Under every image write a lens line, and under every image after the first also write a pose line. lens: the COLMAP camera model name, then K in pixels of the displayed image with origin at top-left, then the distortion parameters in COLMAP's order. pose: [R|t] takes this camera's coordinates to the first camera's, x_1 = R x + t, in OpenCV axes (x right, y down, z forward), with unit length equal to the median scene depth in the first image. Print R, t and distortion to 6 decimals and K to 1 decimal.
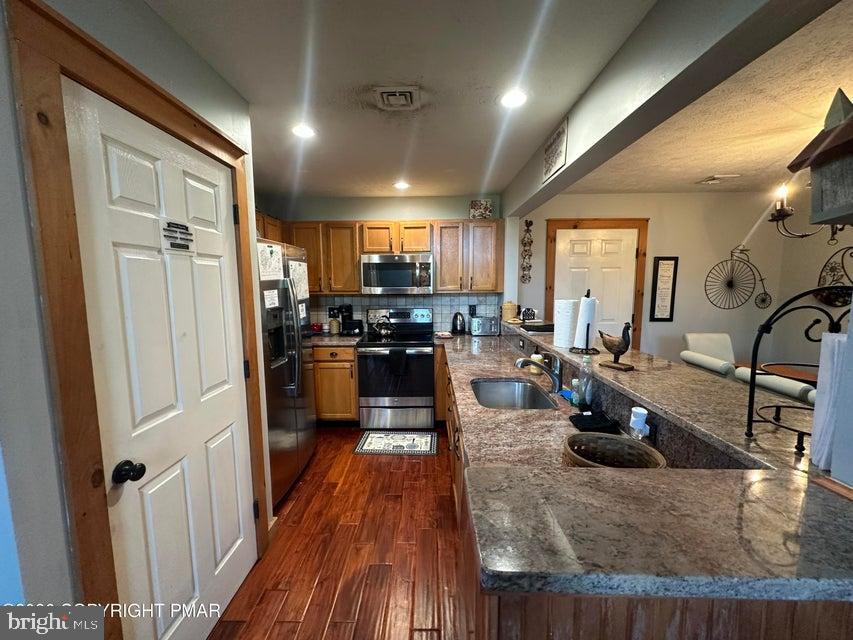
lens RADIAL K [[340.8, 0, 425.8], [0, 340.8, 318.3], [0, 0, 1]] dist [0.002092, -0.000109]
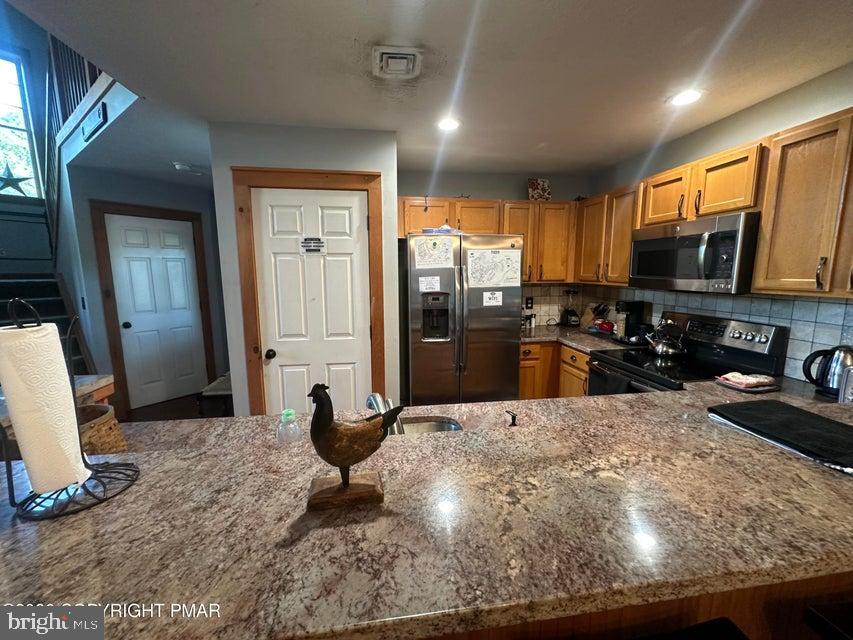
lens RADIAL K [[340.8, 0, 425.5], [0, 340.8, 318.9], [0, 0, 1]] dist [0.002092, -0.000109]
pose [[0.158950, 0.144014, -0.976727, 0.438752], [-0.102715, 0.986348, 0.128717, -0.054058], [0.981929, 0.079864, 0.171572, 0.478337]]
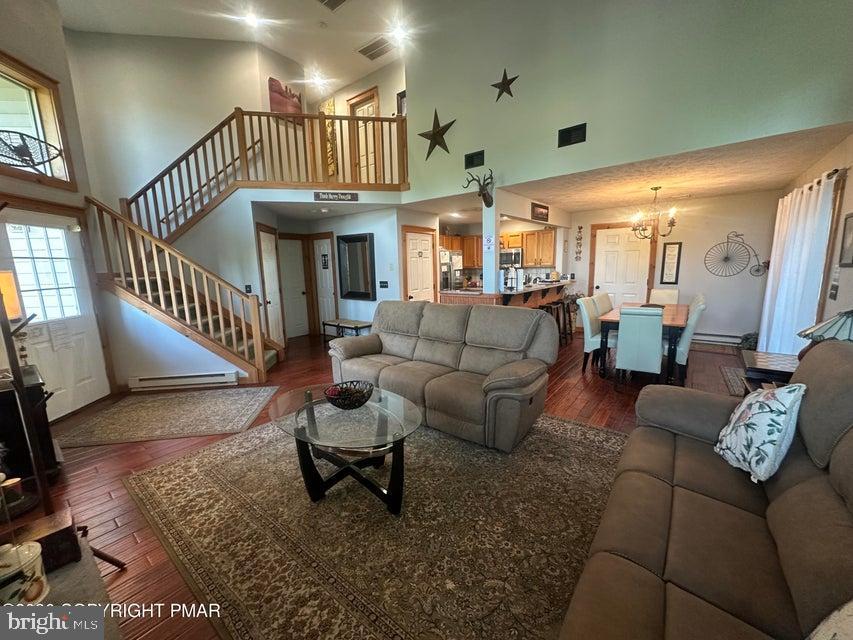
lens RADIAL K [[340.8, 0, 424.9], [0, 340.8, 320.3], [0, 0, 1]] dist [0.002092, -0.000109]
pose [[0.793803, 0.084550, -0.602269, 0.841058], [-0.044543, 0.995712, 0.081075, 0.107987], [0.606541, -0.037531, 0.794166, -1.027549]]
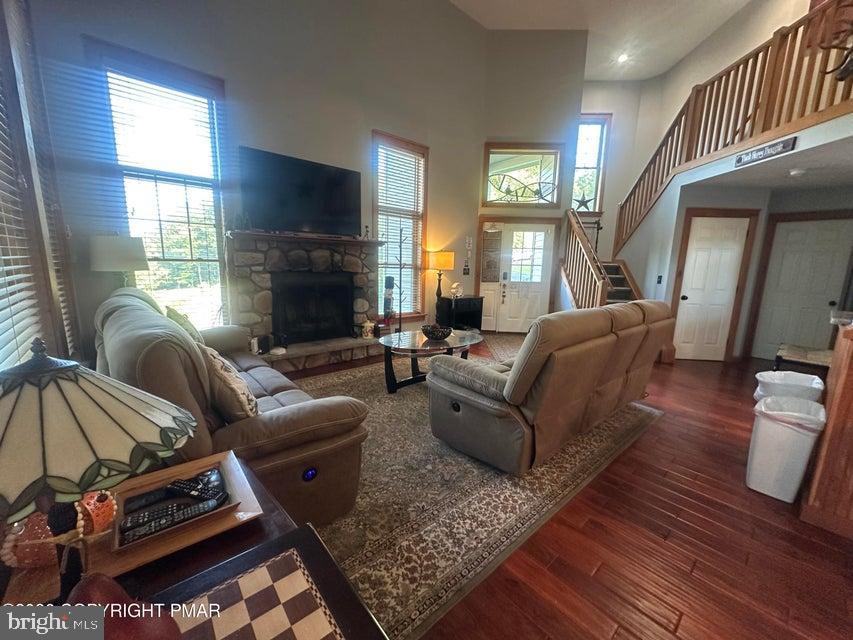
lens RADIAL K [[340.8, 0, 425.2], [0, 340.8, 319.1], [0, 0, 1]] dist [0.002092, -0.000109]
pose [[-0.743305, 0.094575, -0.662234, 1.034255], [-0.095264, 0.964901, 0.244726, 0.030376], [0.662135, 0.244993, -0.708206, 0.094877]]
